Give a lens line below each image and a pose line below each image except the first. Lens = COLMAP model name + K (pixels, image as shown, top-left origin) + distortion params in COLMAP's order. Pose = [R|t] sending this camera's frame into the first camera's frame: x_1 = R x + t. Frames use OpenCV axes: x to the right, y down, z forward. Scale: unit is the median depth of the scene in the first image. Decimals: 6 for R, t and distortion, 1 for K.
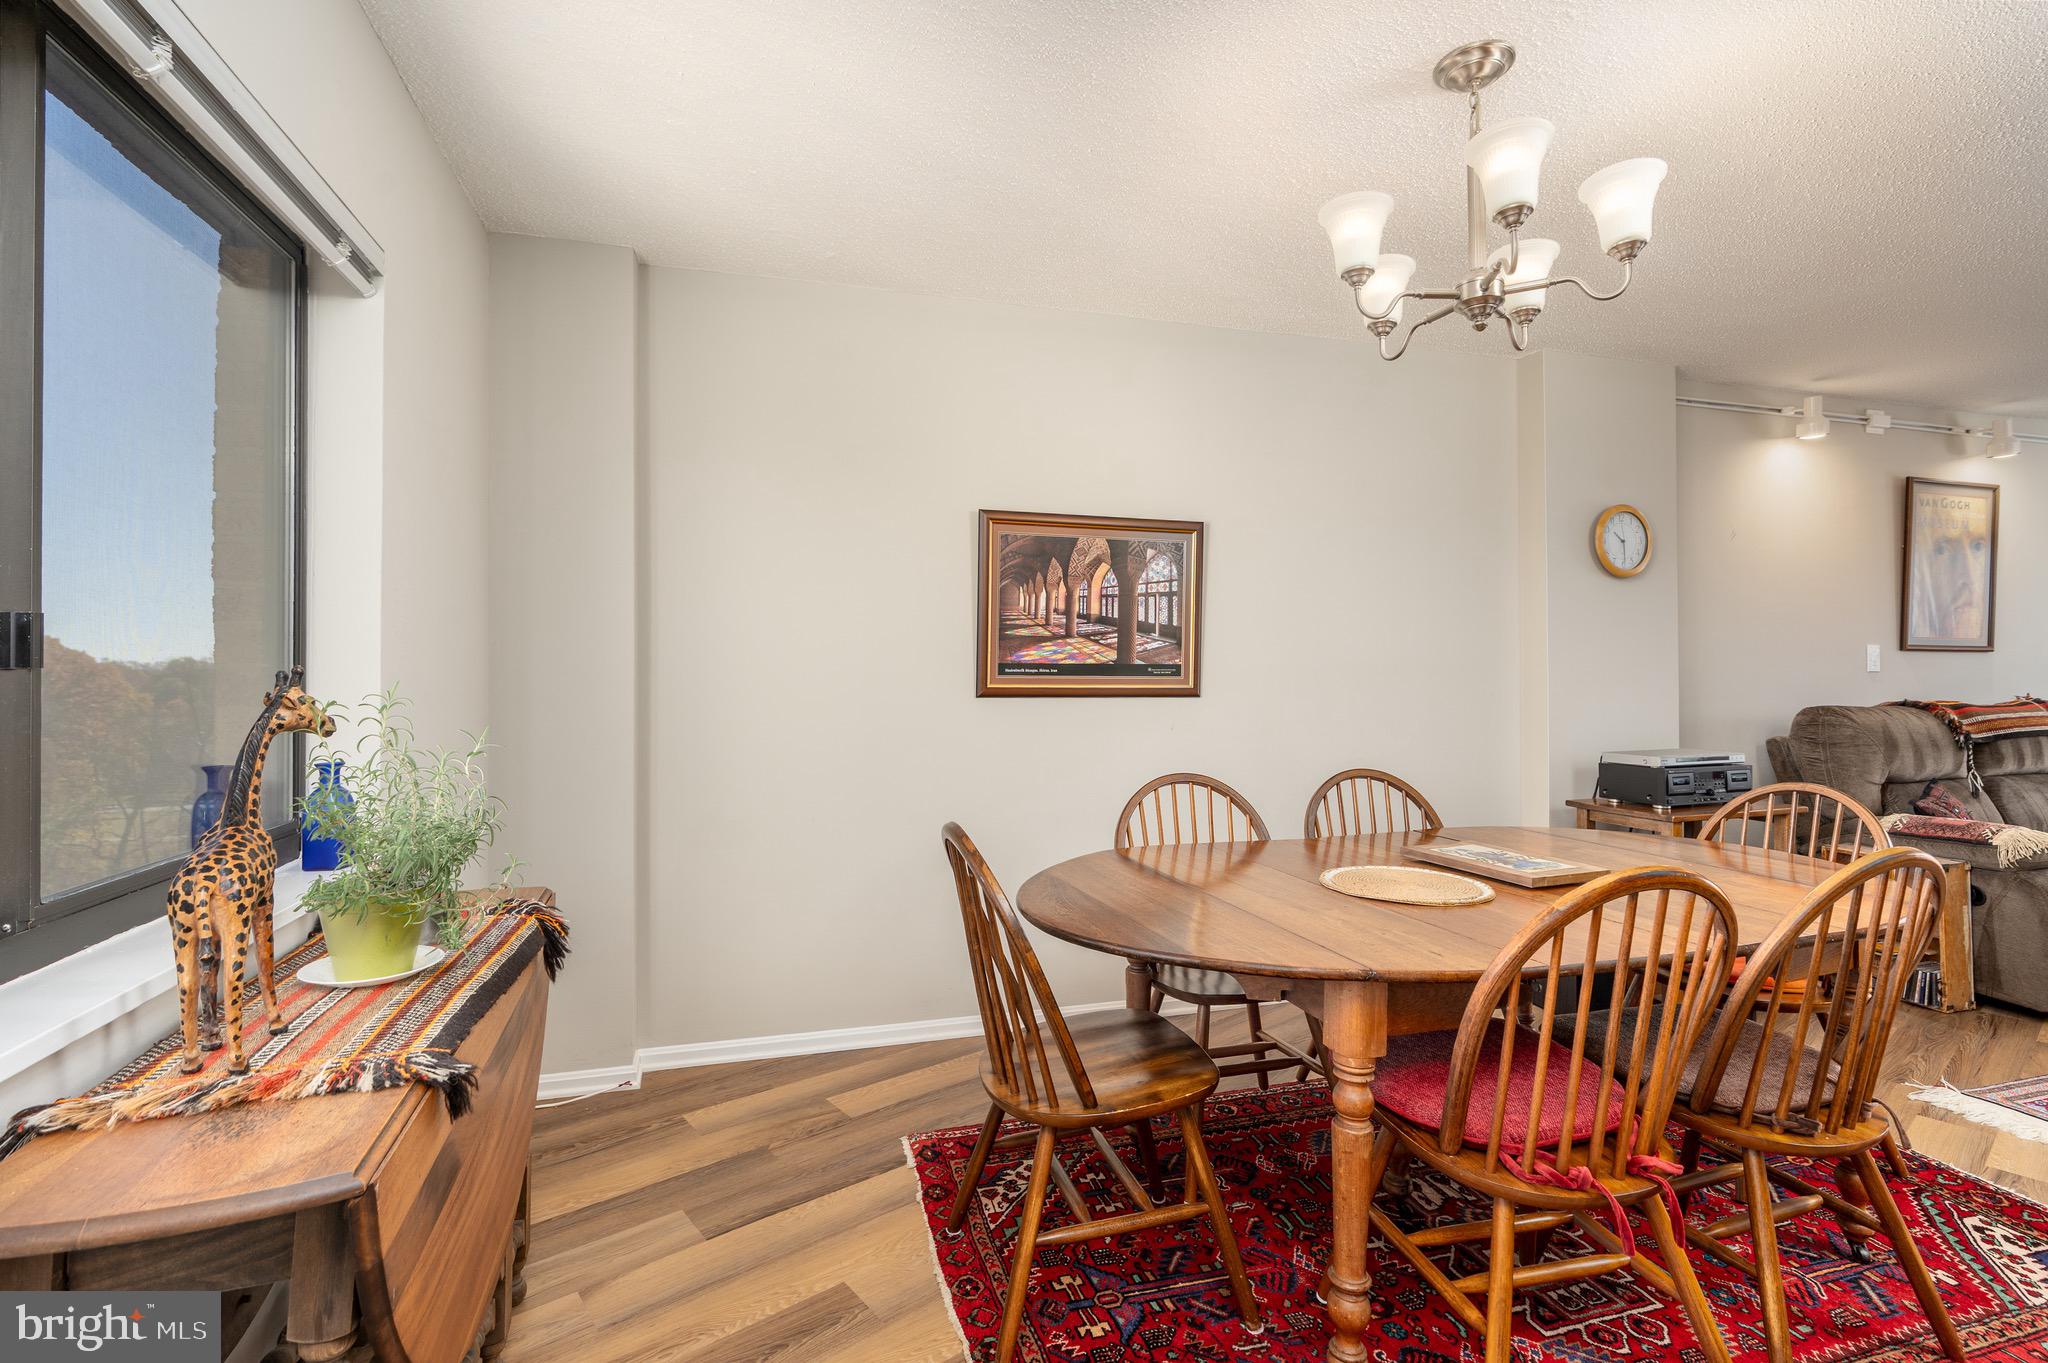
lens RADIAL K [[943.0, 0, 1016.9], [0, 943.0, 666.3], [0, 0, 1]] dist [-0.010403, 0.003760]
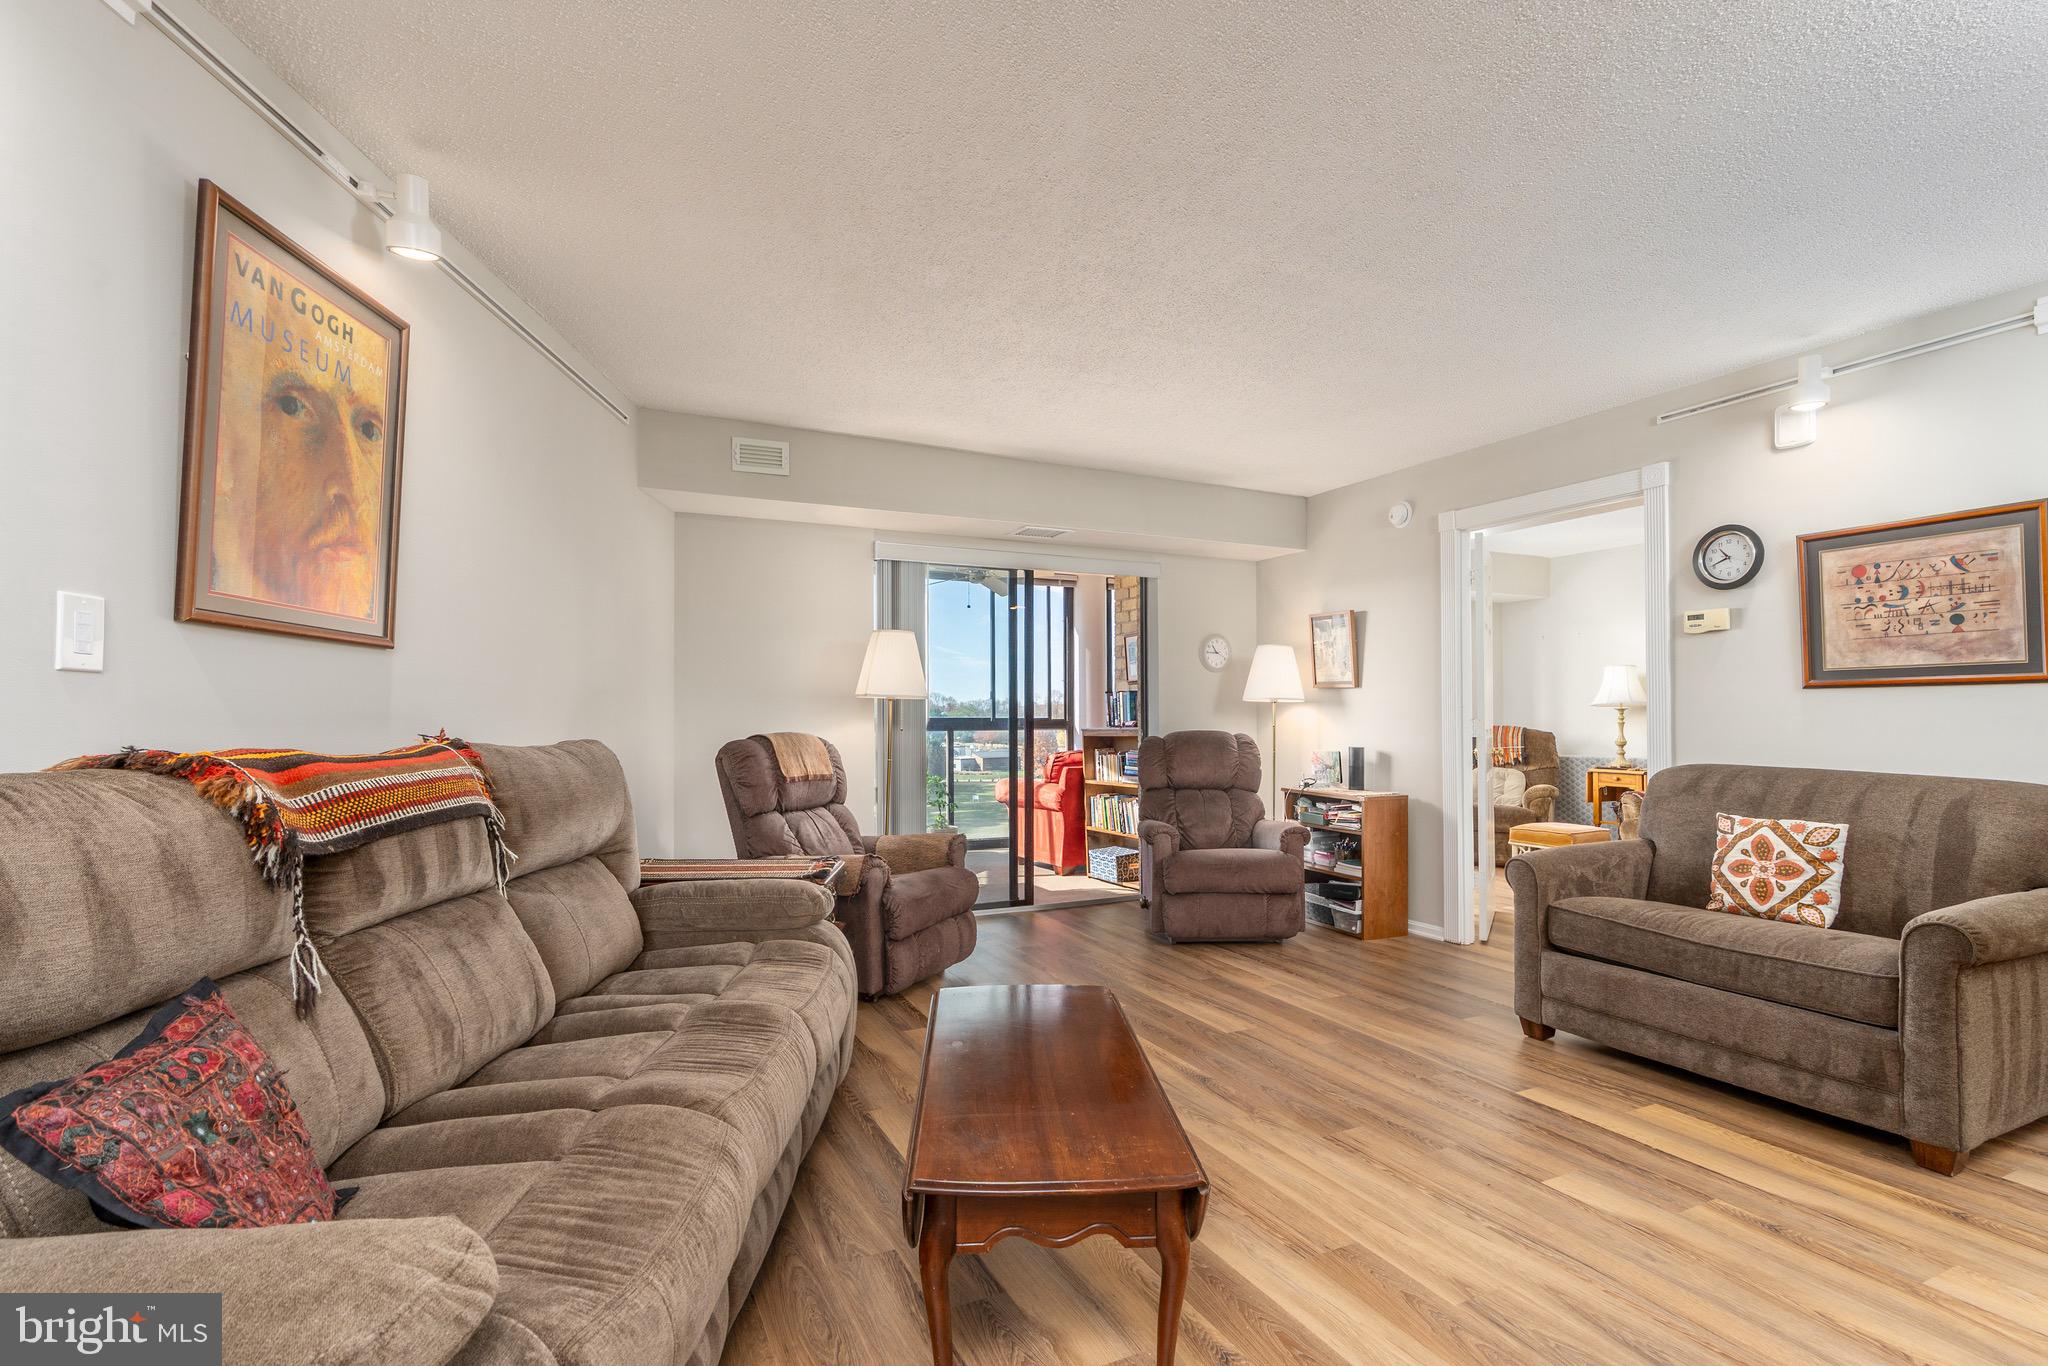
lens RADIAL K [[943.0, 0, 1051.4], [0, 943.0, 700.0], [0, 0, 1]] dist [-0.010403, 0.003760]
pose [[0.200579, 0.023155, 0.979404, 0.854901], [-0.004503, 0.999732, -0.022714, 0.030471], [-0.979667, 0.000145, 0.200629, 0.760649]]
